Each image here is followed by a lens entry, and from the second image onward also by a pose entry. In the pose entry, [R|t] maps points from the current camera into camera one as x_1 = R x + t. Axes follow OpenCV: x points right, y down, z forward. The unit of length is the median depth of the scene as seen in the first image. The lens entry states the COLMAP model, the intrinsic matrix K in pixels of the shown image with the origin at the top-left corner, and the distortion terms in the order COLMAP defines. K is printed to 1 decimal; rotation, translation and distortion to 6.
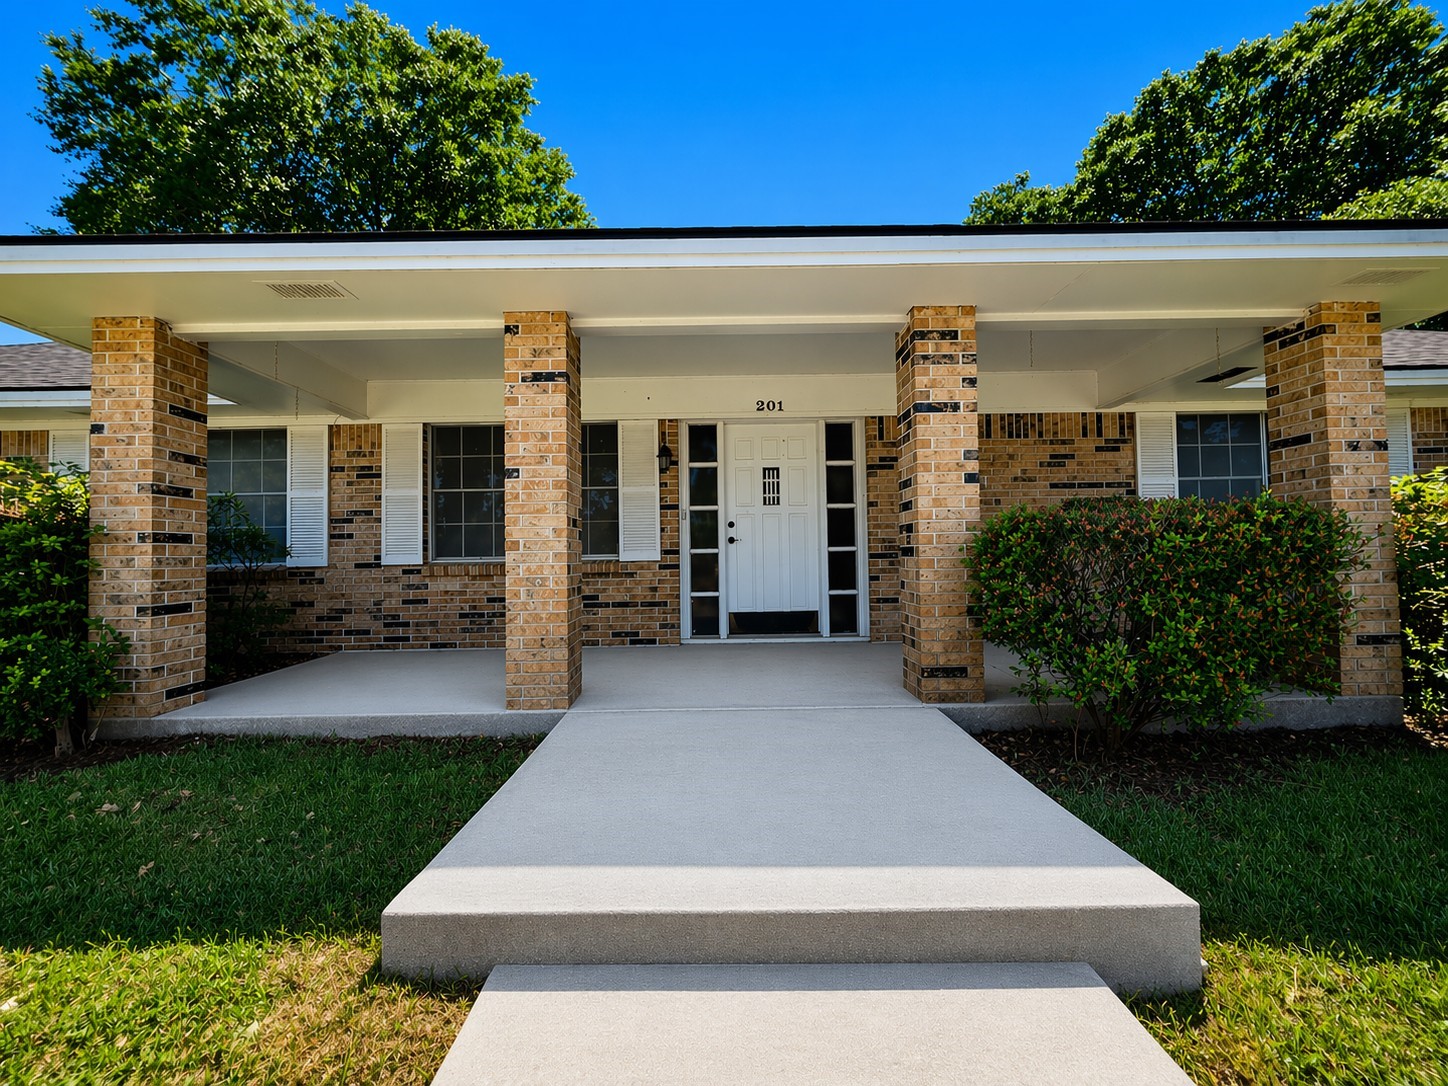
lens RADIAL K [[572.1, 0, 730.3], [0, 572.1, 541.2], [0, 0, 1]] dist [0.010488, 0.000061]
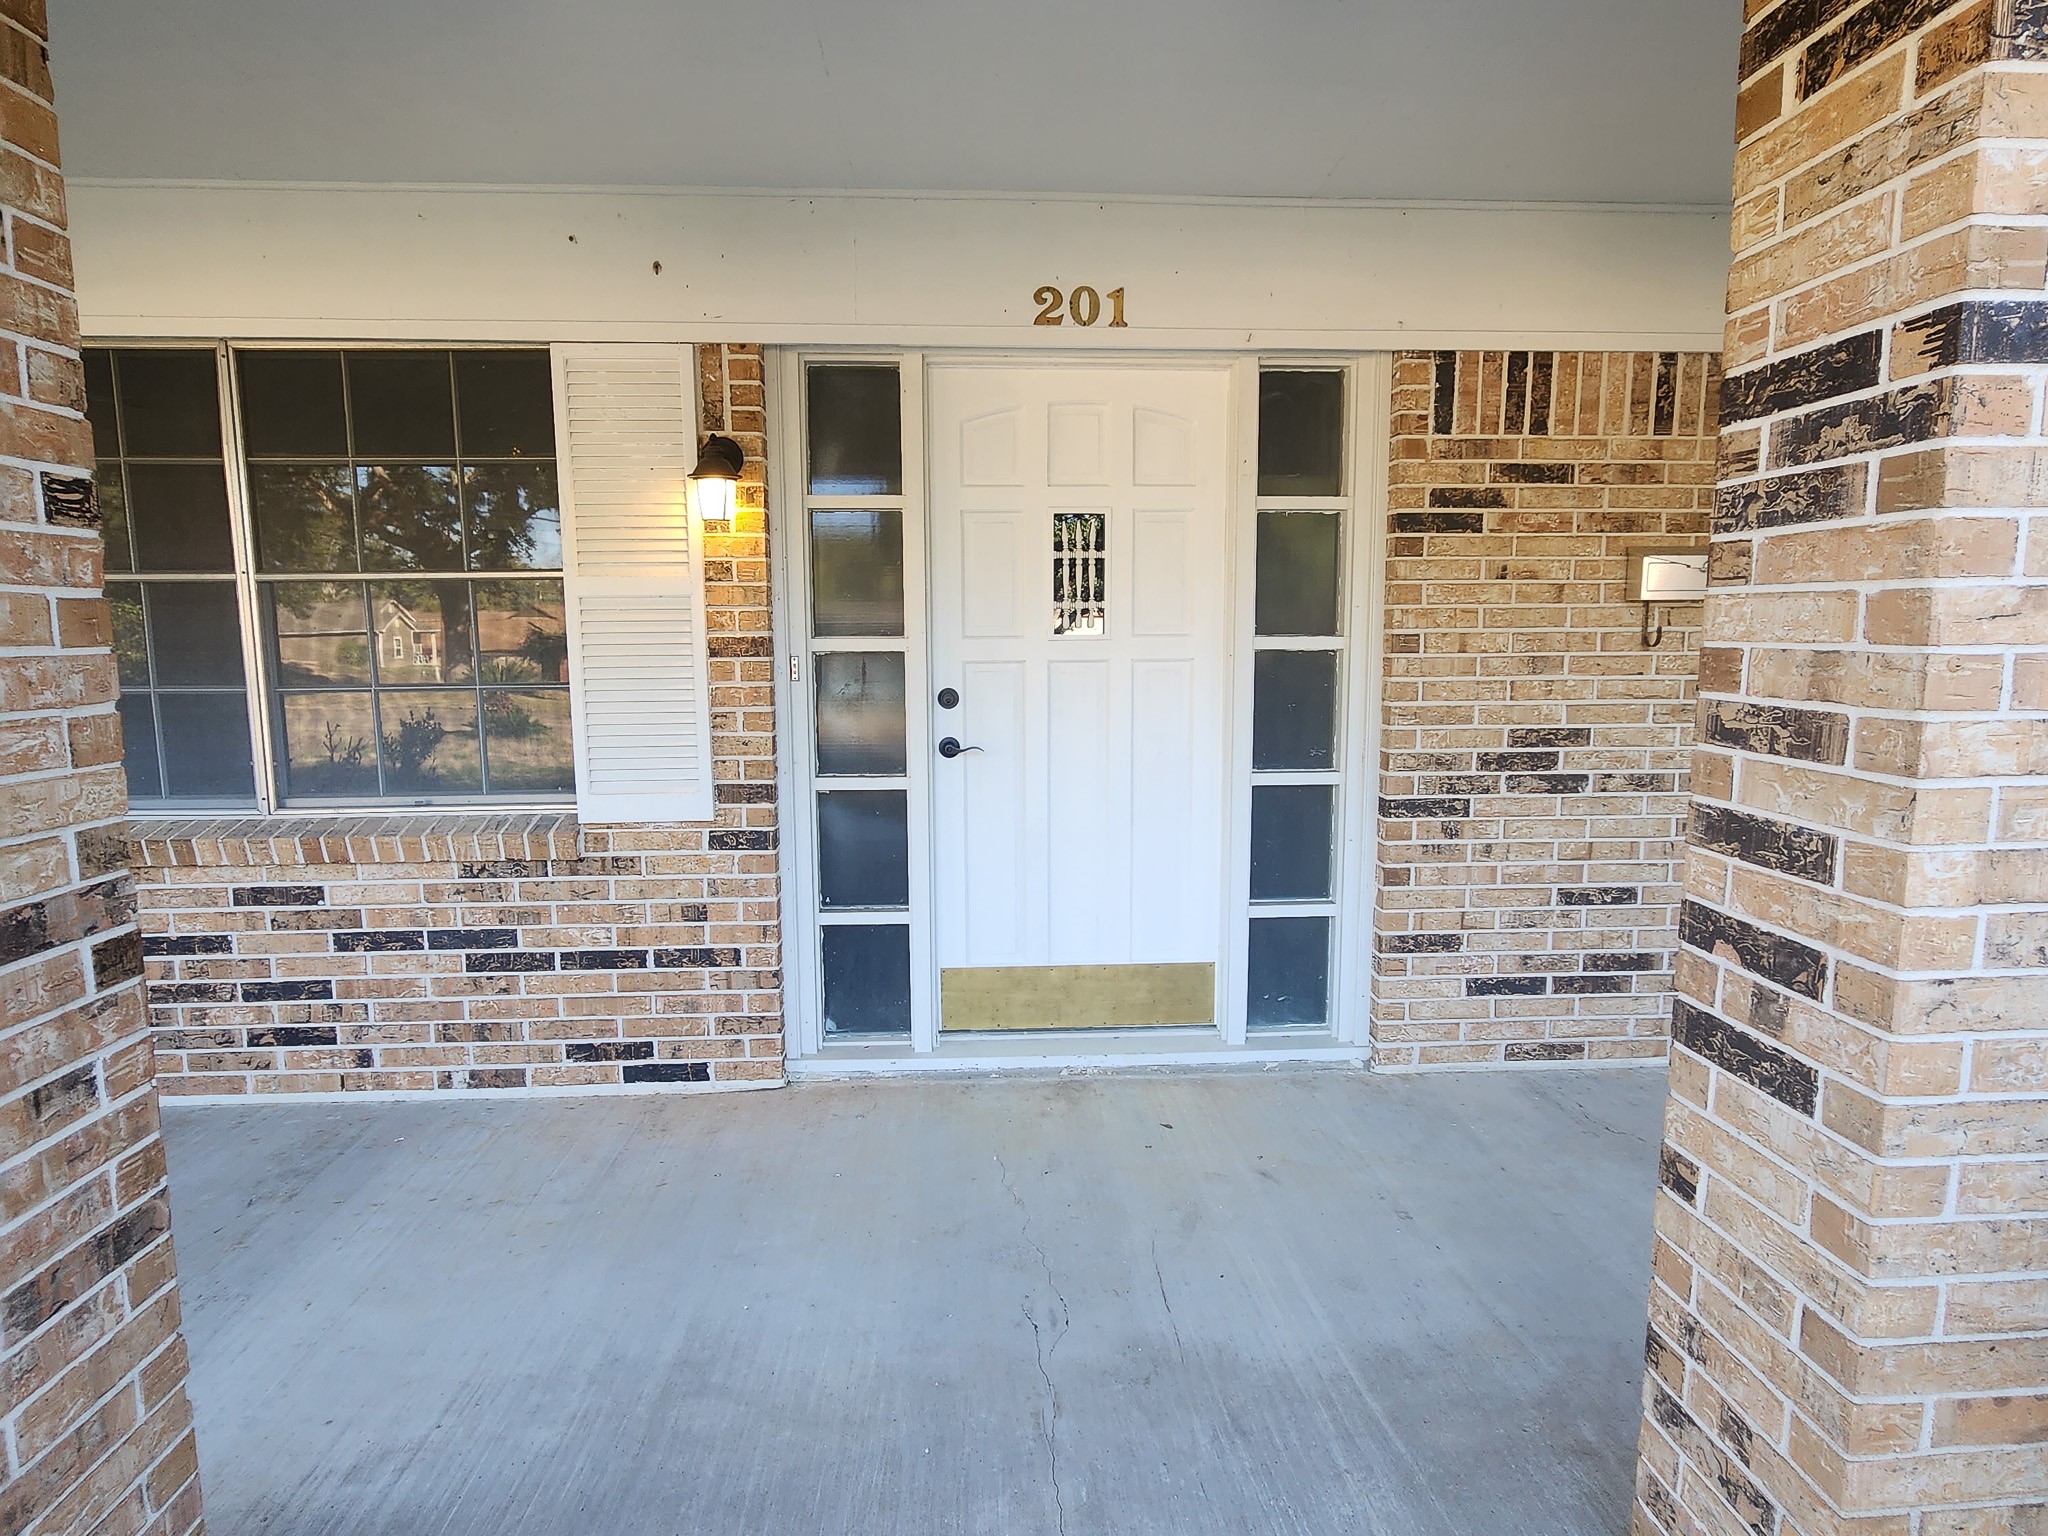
lens RADIAL K [[1115.4, 0, 1025.2], [0, 1115.4, 763.1], [0, 0, 1]] dist [-0.003416, 0.001145]
pose [[0.999546, 0.012178, 0.027542, 0.027636], [-0.015956, 0.989822, 0.141413, -0.082710], [-0.025540, -0.141788, 0.989568, 0.394757]]
